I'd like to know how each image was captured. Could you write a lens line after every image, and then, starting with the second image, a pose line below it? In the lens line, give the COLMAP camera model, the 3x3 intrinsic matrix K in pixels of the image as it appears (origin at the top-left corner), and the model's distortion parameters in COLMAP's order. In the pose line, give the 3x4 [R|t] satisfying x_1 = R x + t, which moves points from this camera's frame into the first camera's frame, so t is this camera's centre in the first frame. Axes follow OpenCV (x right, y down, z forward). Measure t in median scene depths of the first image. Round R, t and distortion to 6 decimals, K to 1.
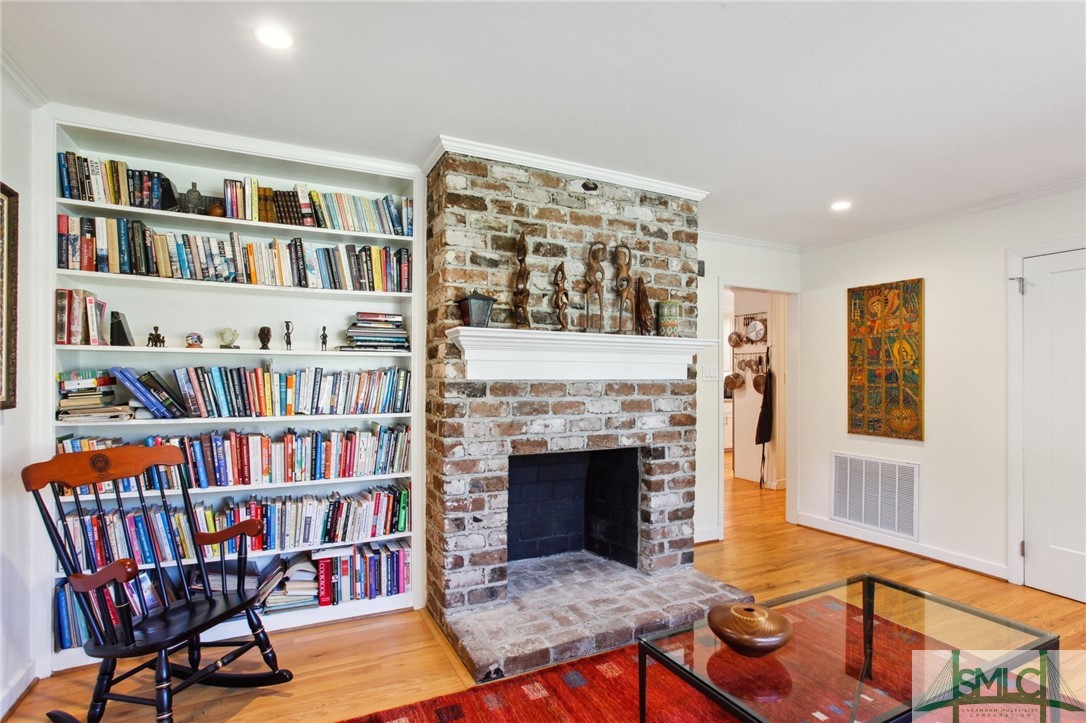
lens RADIAL K [[536.3, 0, 532.7], [0, 536.3, 372.6], [0, 0, 1]] dist [-0.055726, 0.031457]
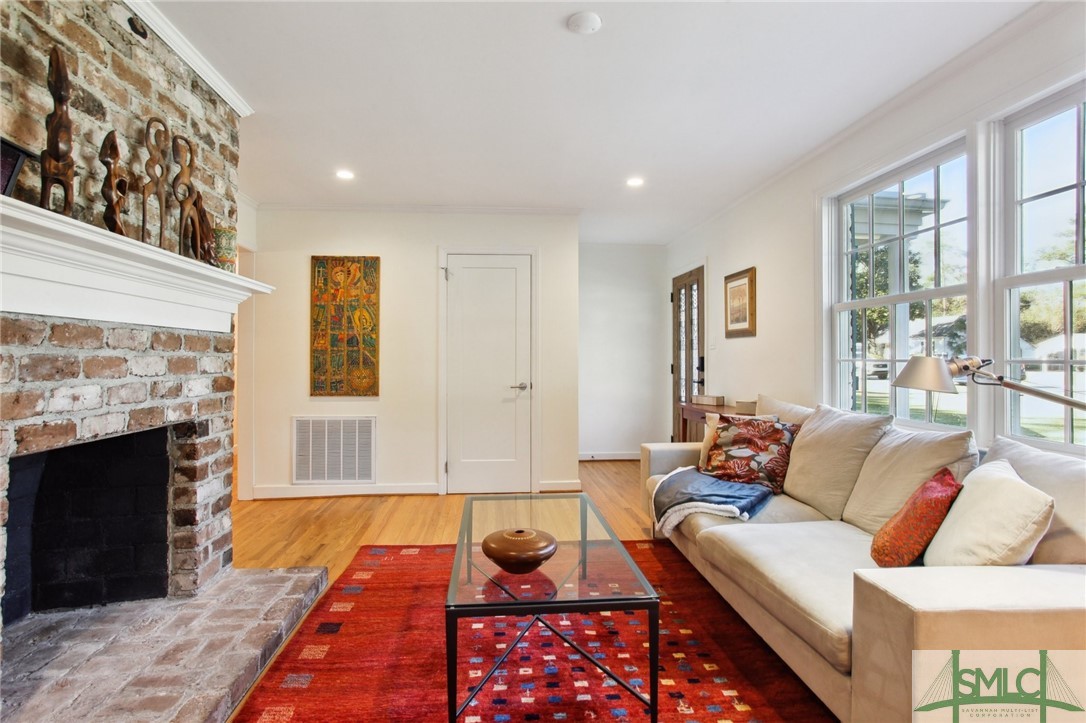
lens RADIAL K [[539.6, 0, 541.0], [0, 539.6, 349.2], [0, 0, 1]] dist [-0.054442, 0.031306]
pose [[0.353225, 0.011574, 0.935467, -0.298740], [-0.004084, 0.999933, -0.010830, 0.045543], [-0.935529, 0.000005, 0.353249, 0.291425]]
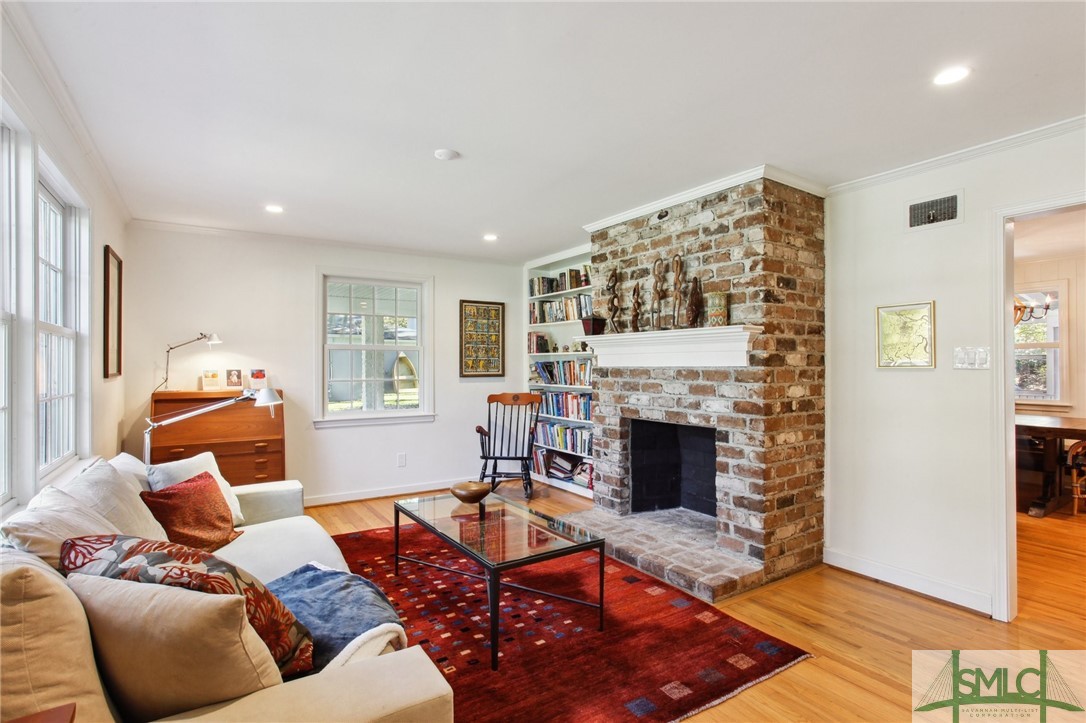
lens RADIAL K [[539.6, 0, 541.0], [0, 539.6, 349.2], [0, 0, 1]] dist [-0.054442, 0.031306]
pose [[0.122911, -0.032363, -0.991890, 1.256763], [0.010974, 0.999451, -0.031250, 0.008021], [0.992357, -0.007044, 0.123199, 0.517028]]
